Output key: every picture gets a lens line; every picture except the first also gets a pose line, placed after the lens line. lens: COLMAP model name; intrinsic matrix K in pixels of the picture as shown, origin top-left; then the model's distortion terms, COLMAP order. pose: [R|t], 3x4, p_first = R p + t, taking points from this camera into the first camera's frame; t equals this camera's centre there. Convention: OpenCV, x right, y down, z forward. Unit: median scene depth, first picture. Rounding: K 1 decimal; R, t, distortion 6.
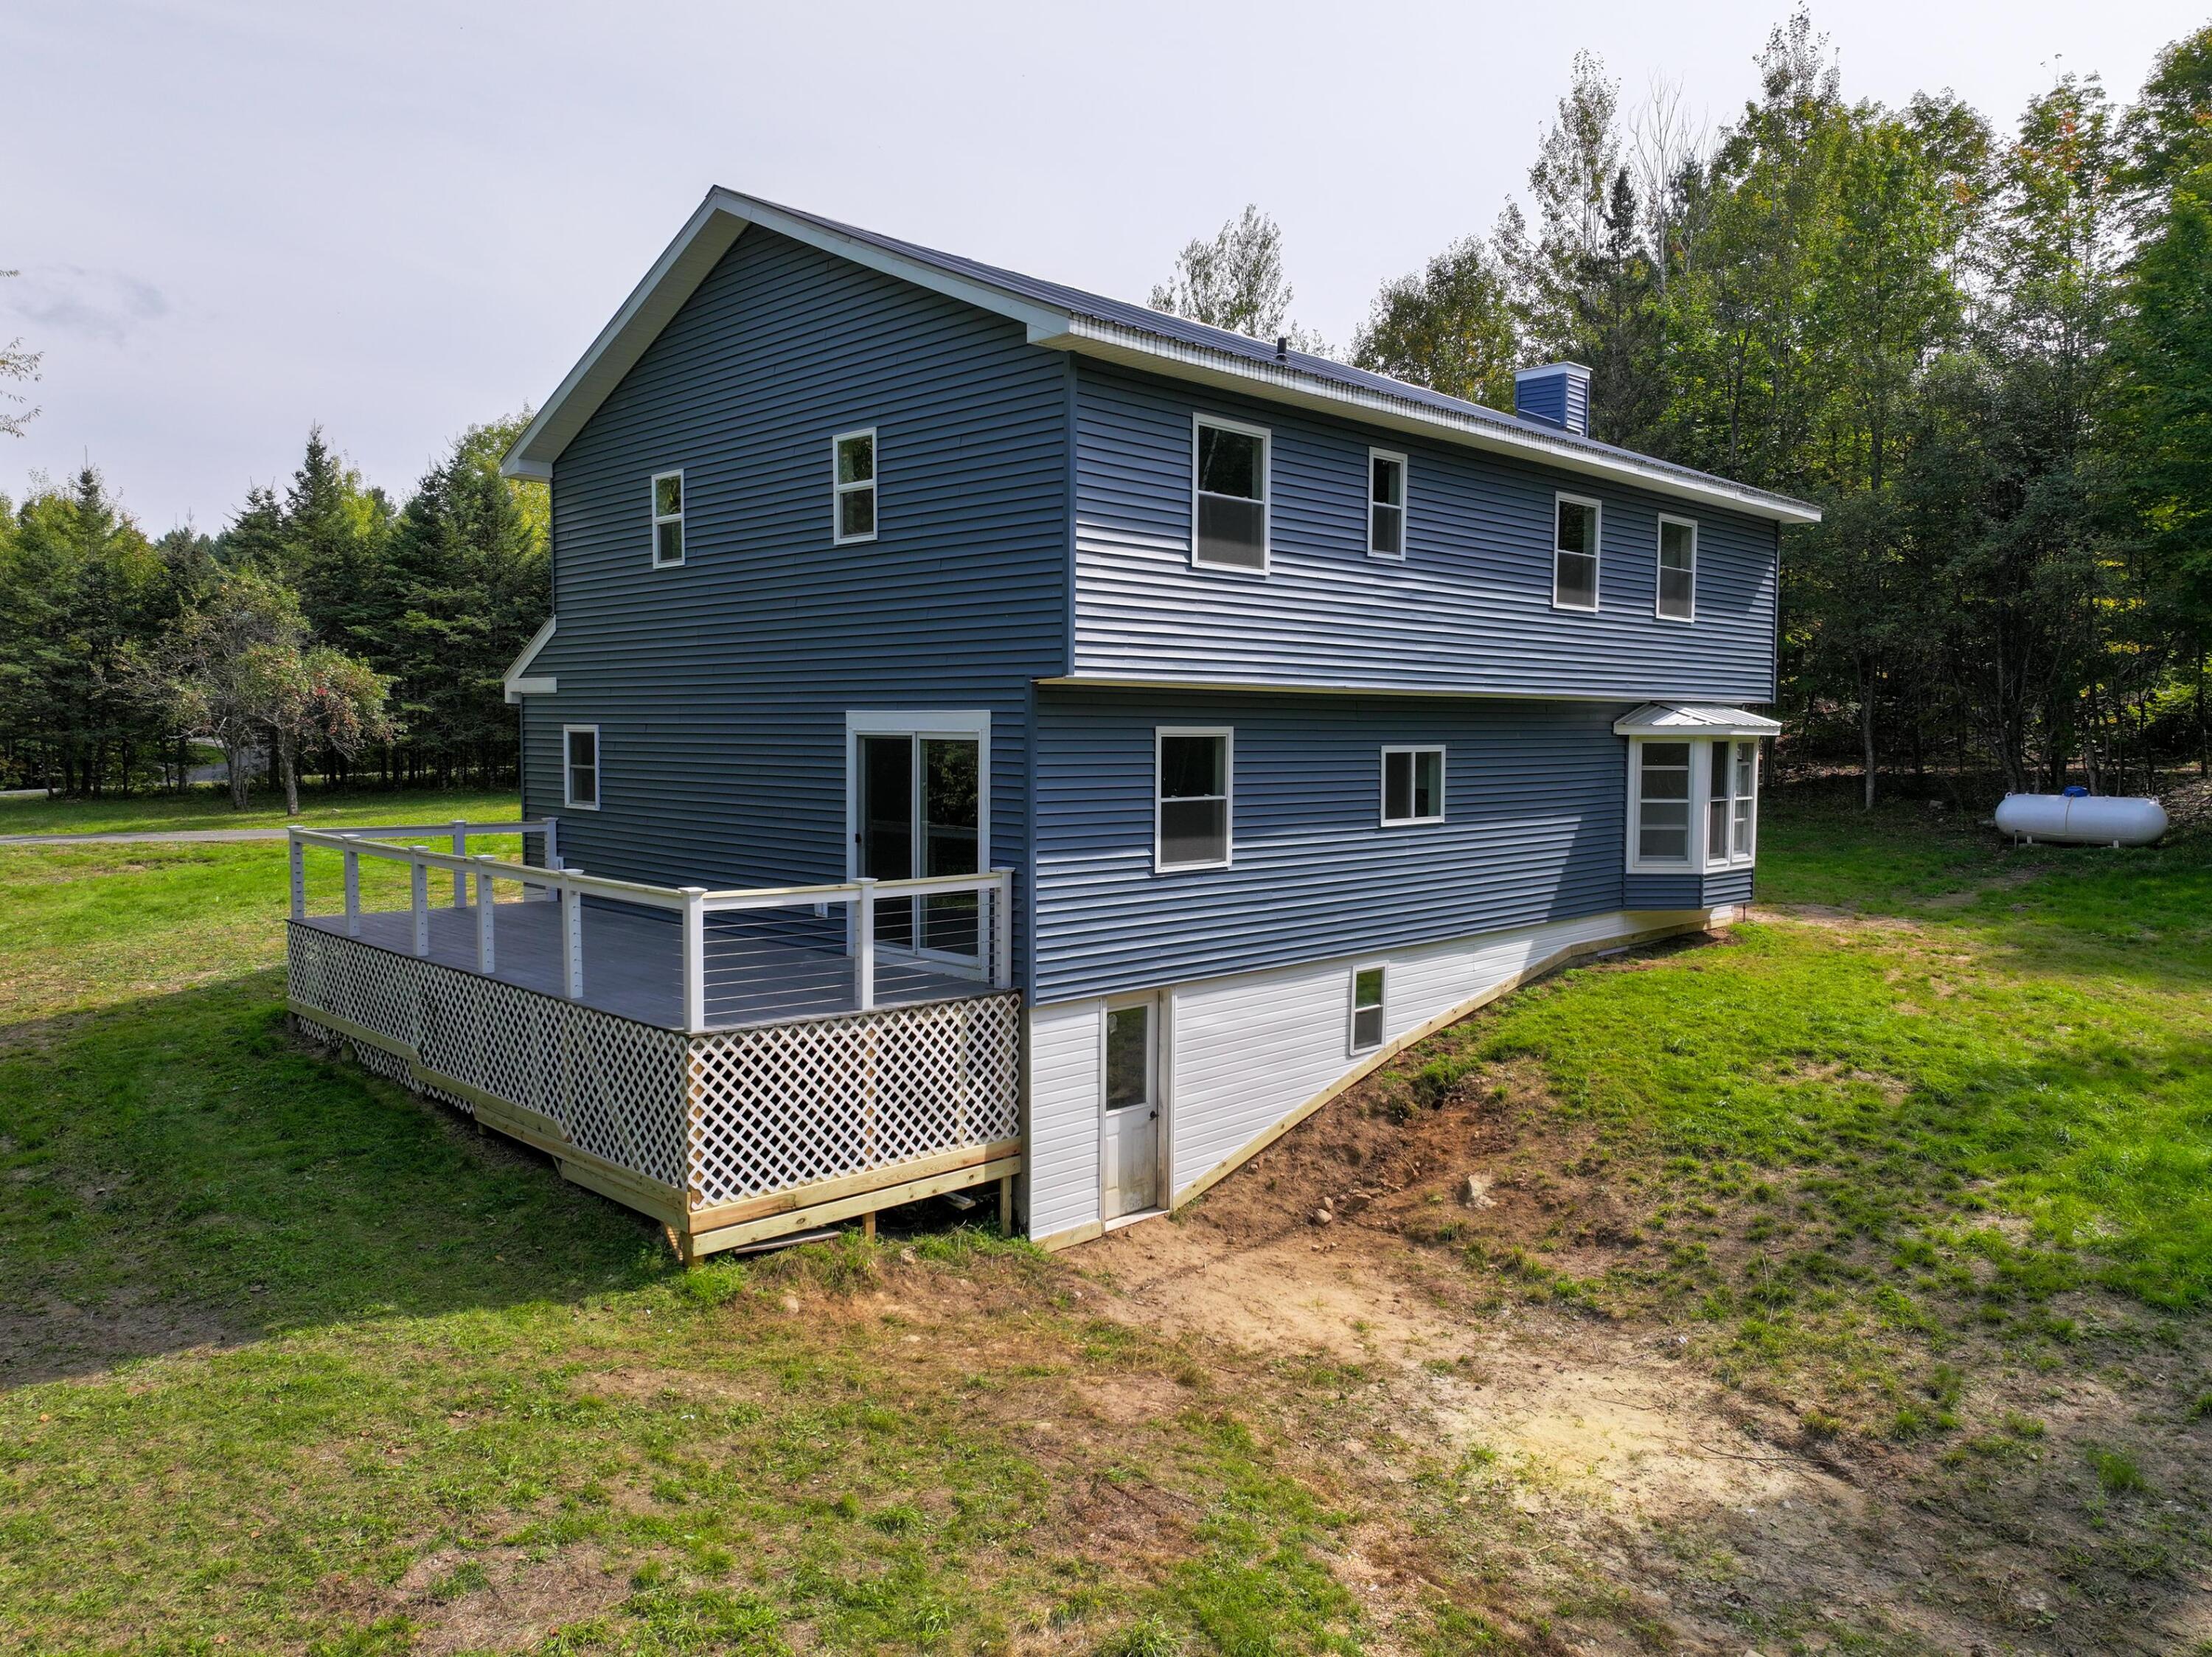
lens RADIAL K [[1577.1, 0, 1102.5], [0, 1577.1, 805.6], [0, 0, 1]] dist [0.004972, 0.001228]
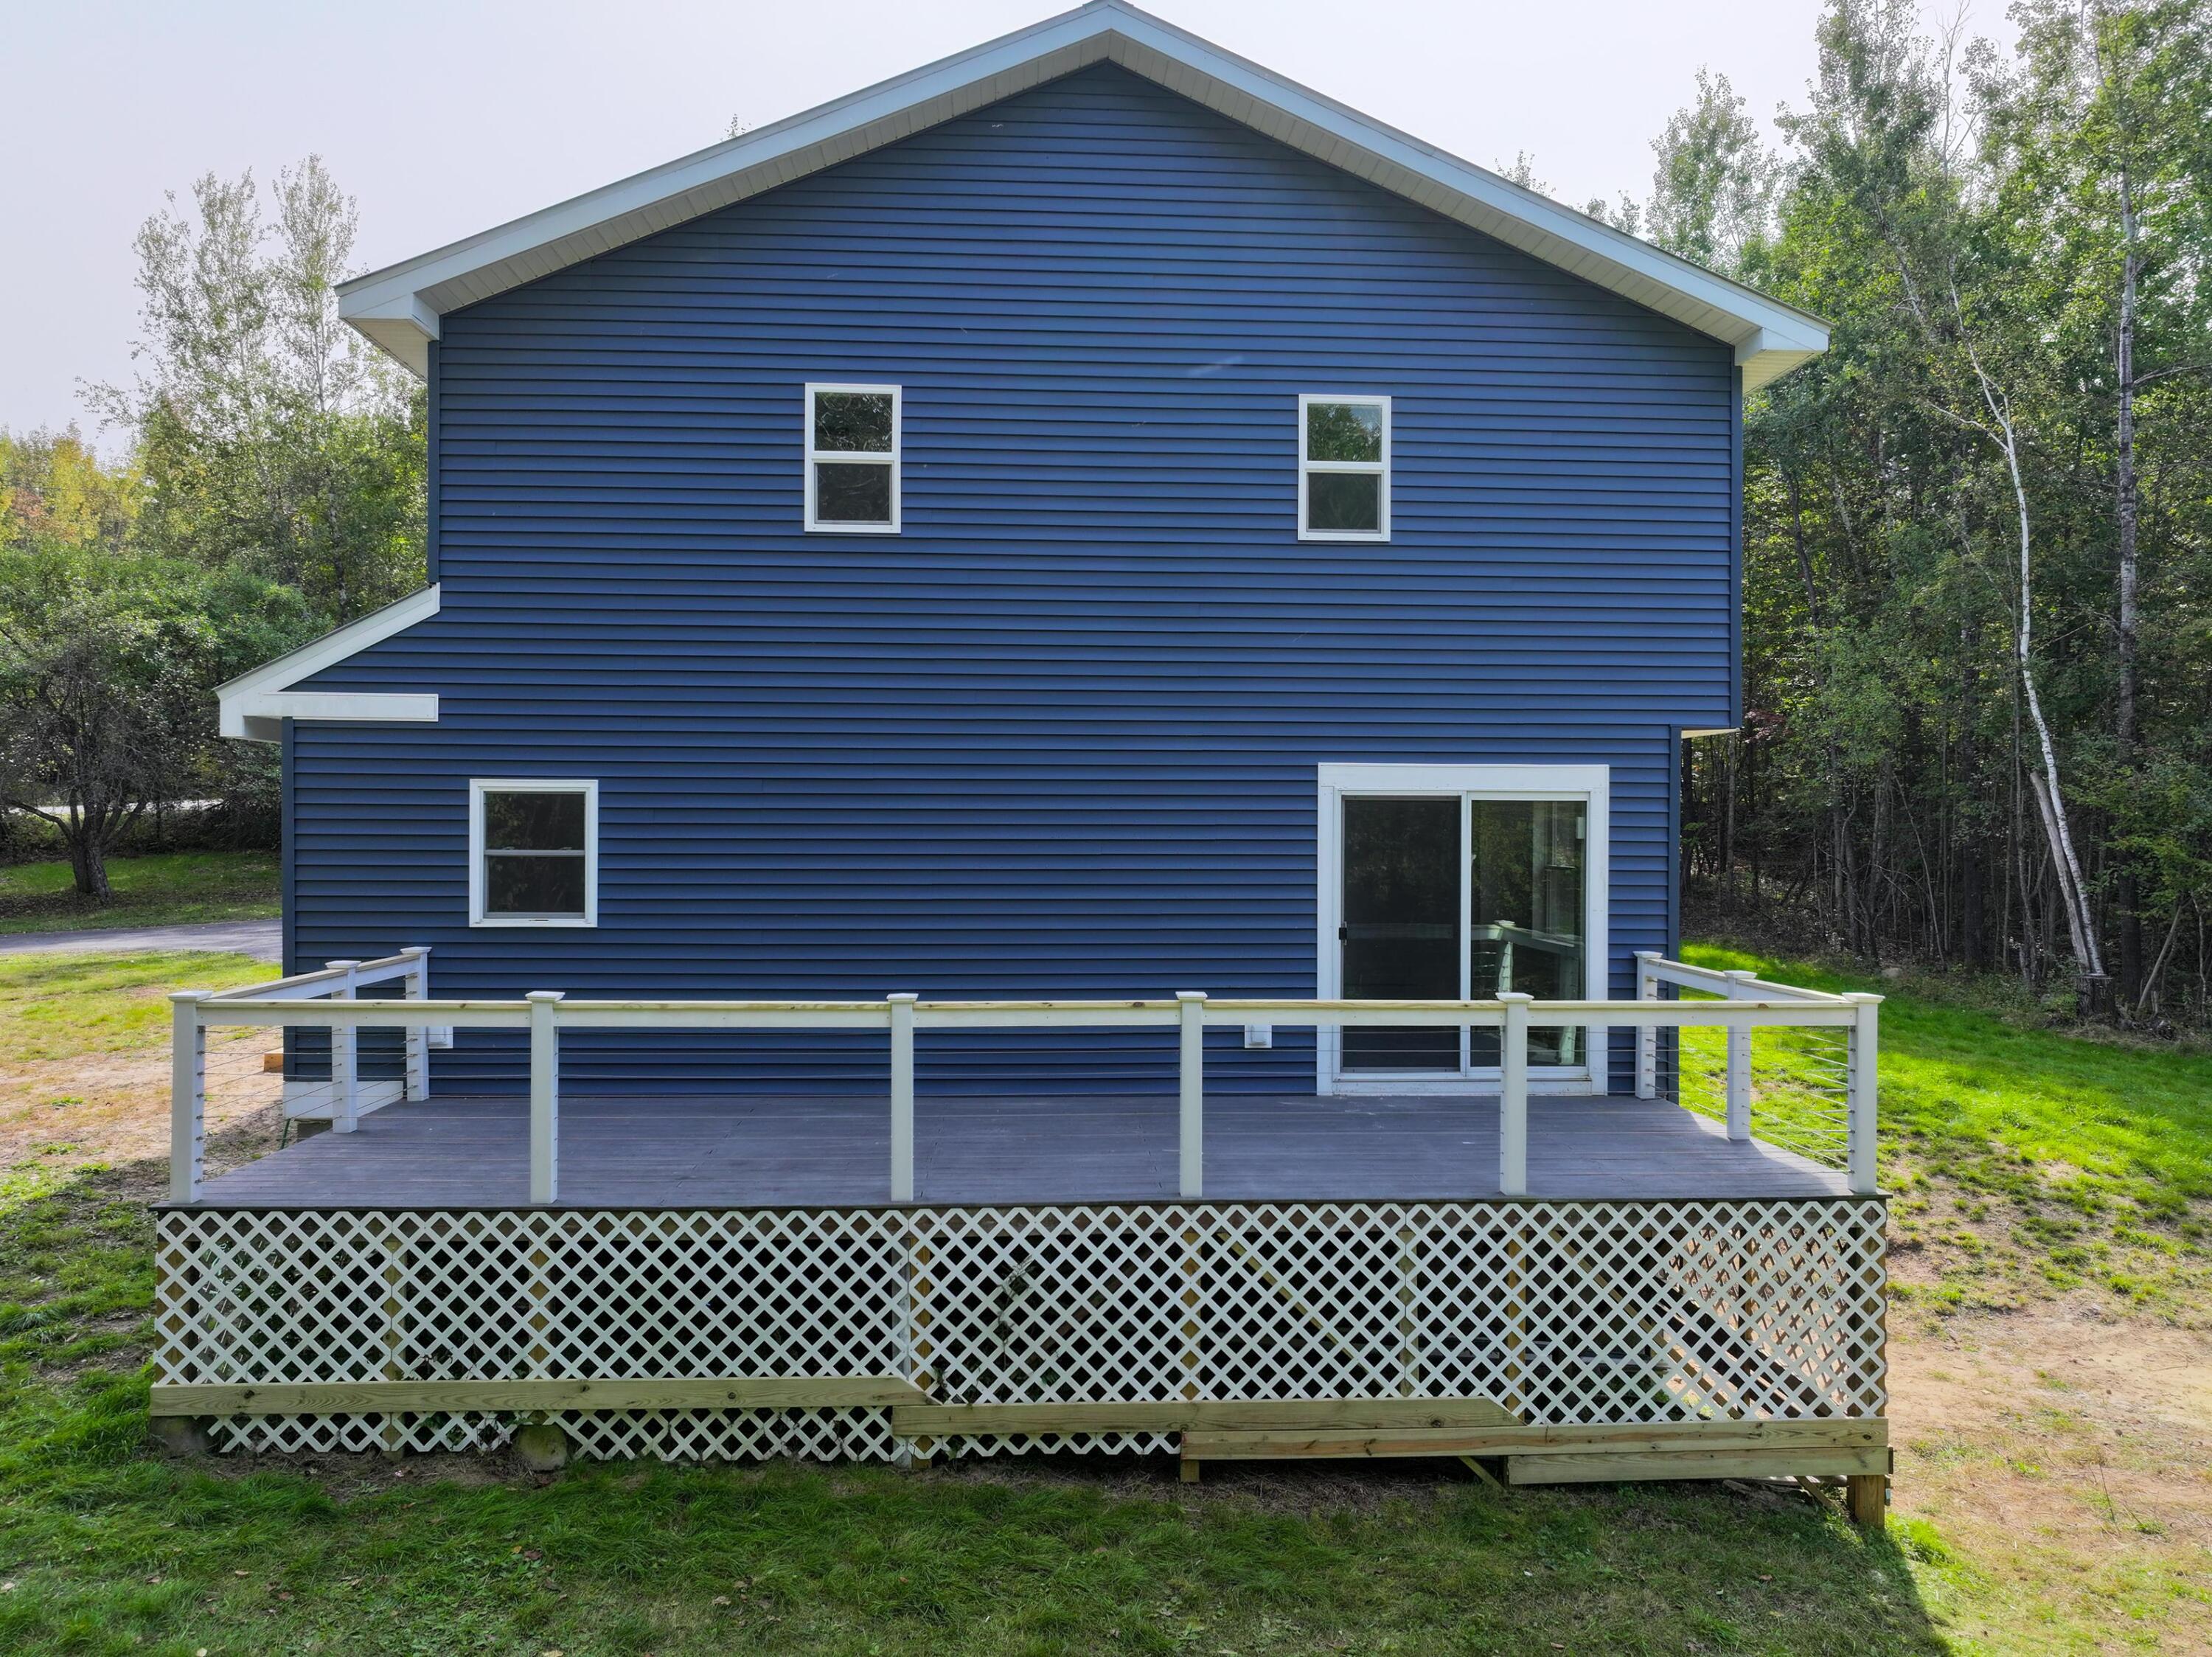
lens RADIAL K [[1564.7, 0, 1106.0], [0, 1564.7, 828.5], [0, 0, 1]] dist [0.002149, 0.000993]
pose [[0.659035, 0.000589, 0.752112, -0.681358], [0.041114, 0.998476, -0.036809, -0.005990], [-0.750988, 0.055181, 0.658007, 0.517010]]
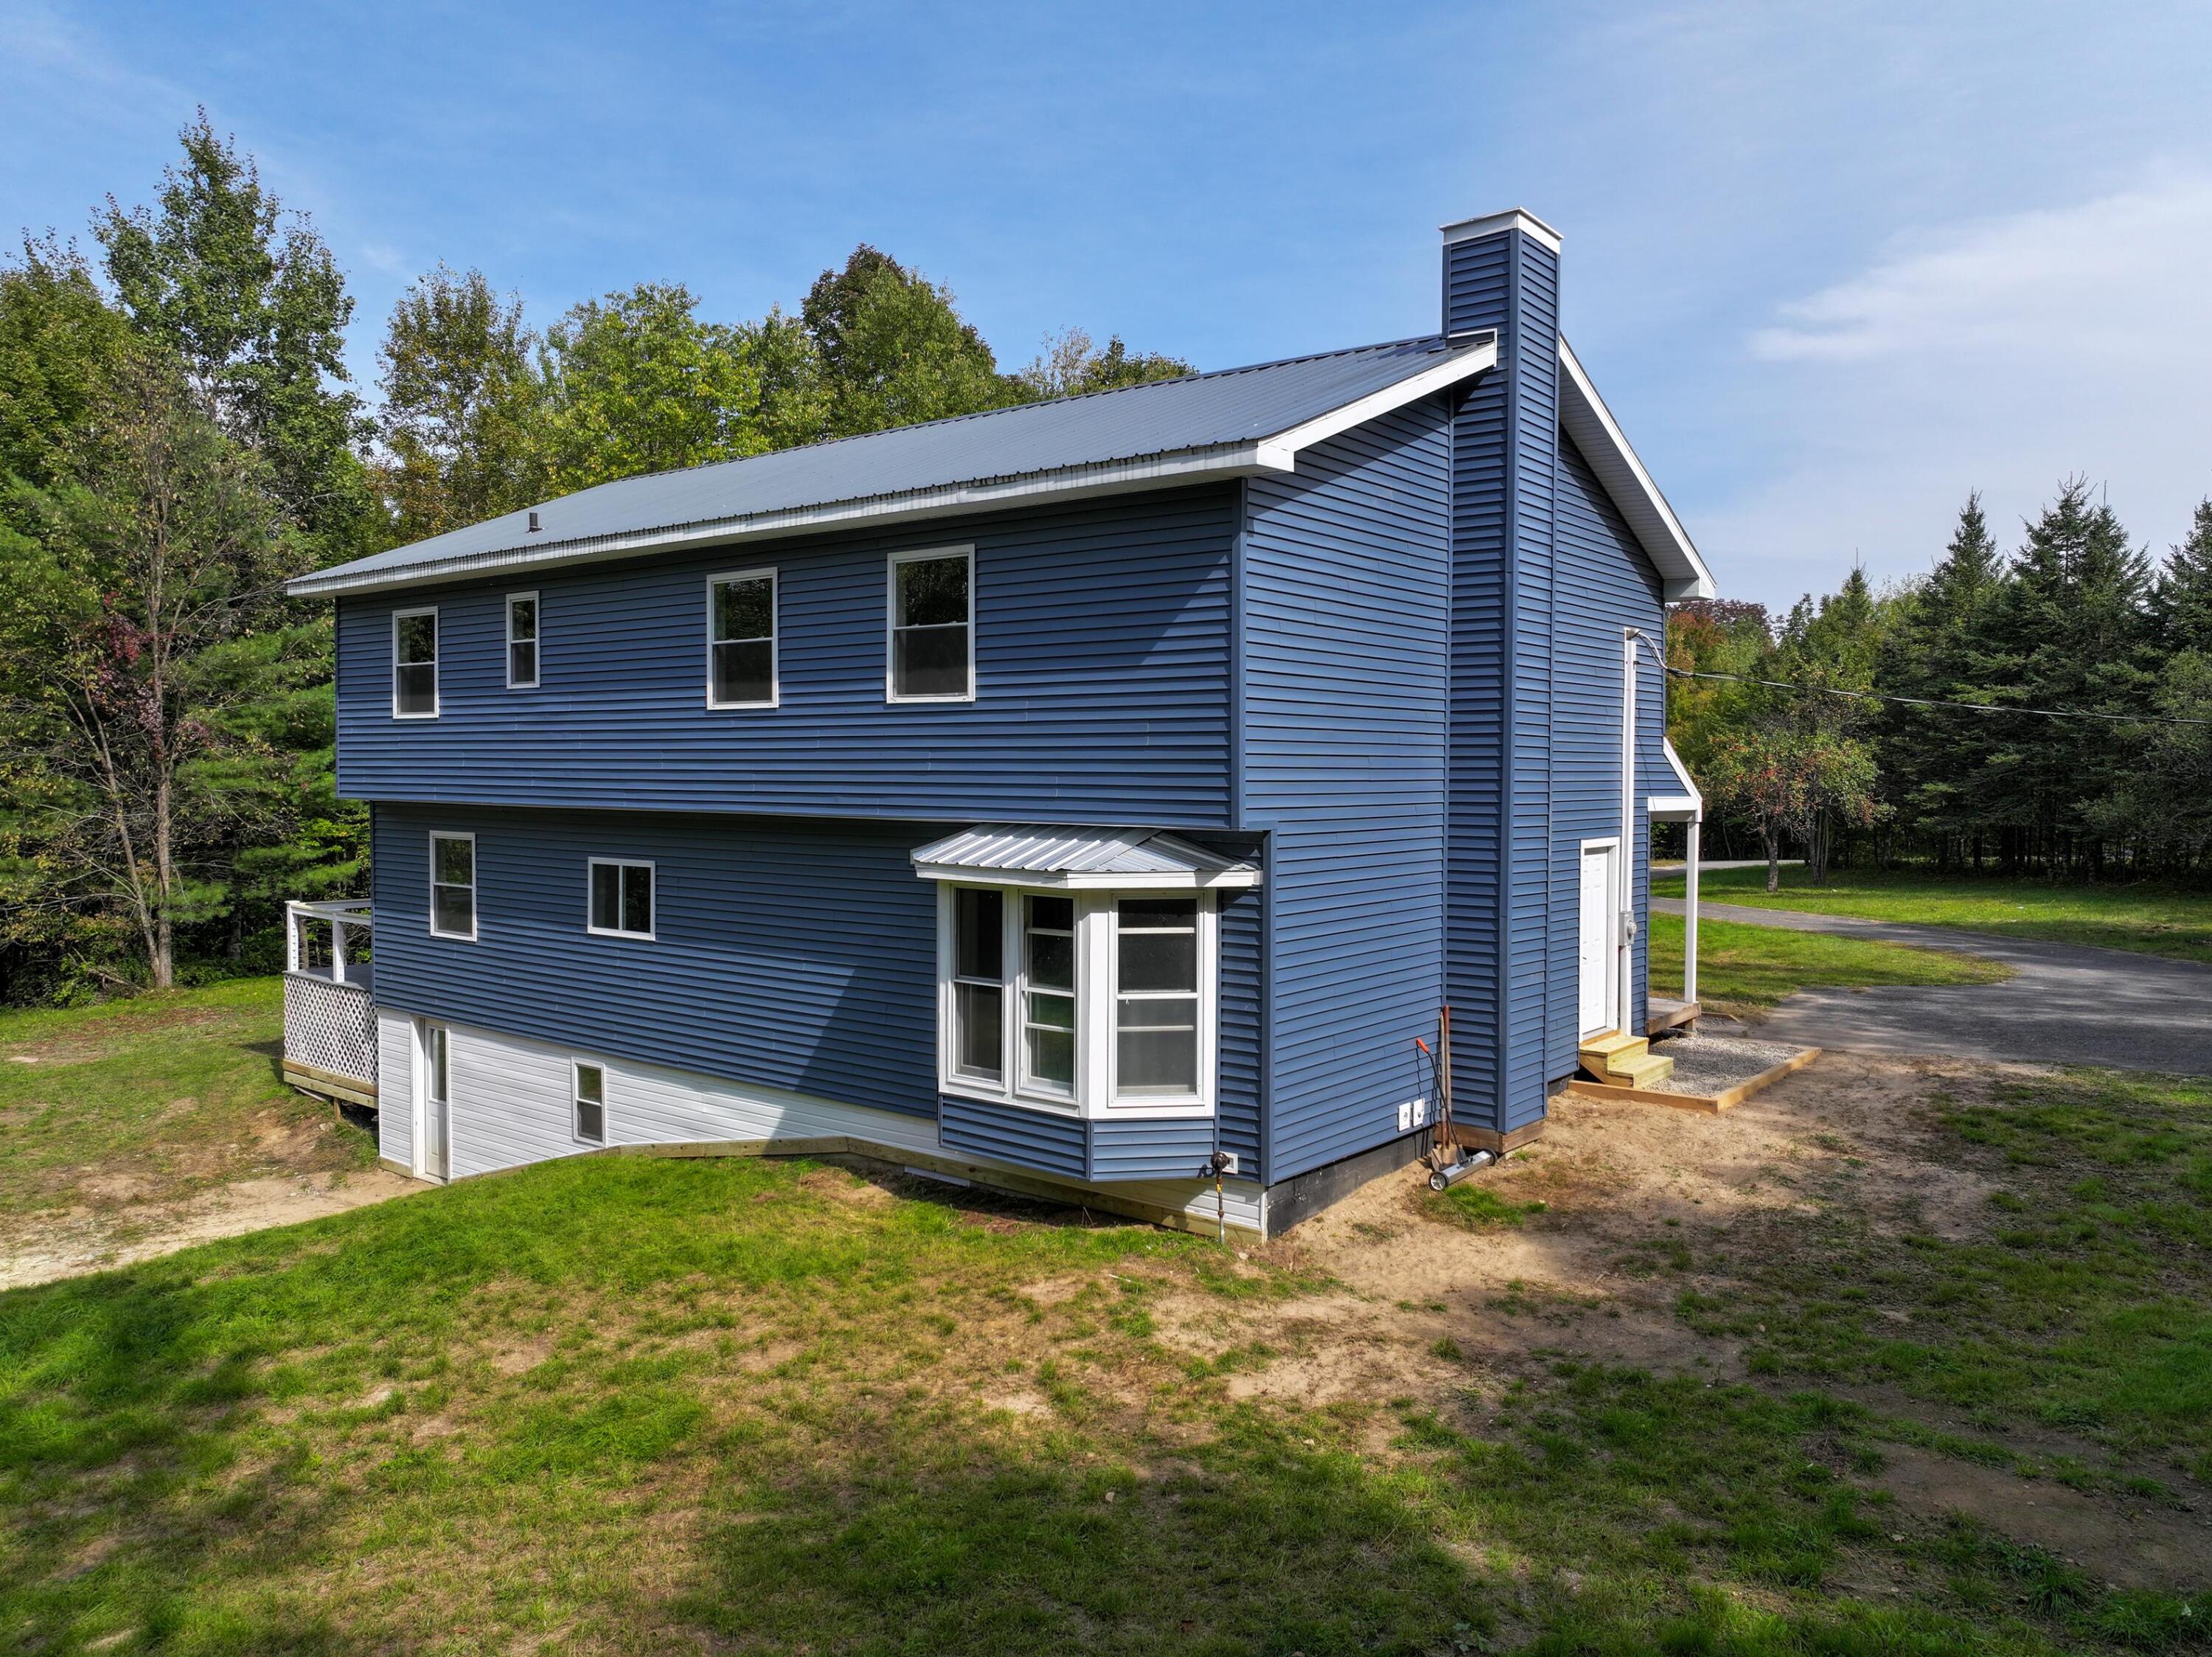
lens RADIAL K [[1564.7, 0, 1106.0], [0, 1564.7, 828.5], [0, 0, 1]] dist [0.002149, 0.000993]
pose [[0.119886, 0.033117, -0.992235, 1.247093], [-0.056844, 0.998033, 0.026442, -0.103077], [0.991159, 0.053232, 0.121533, 1.199235]]
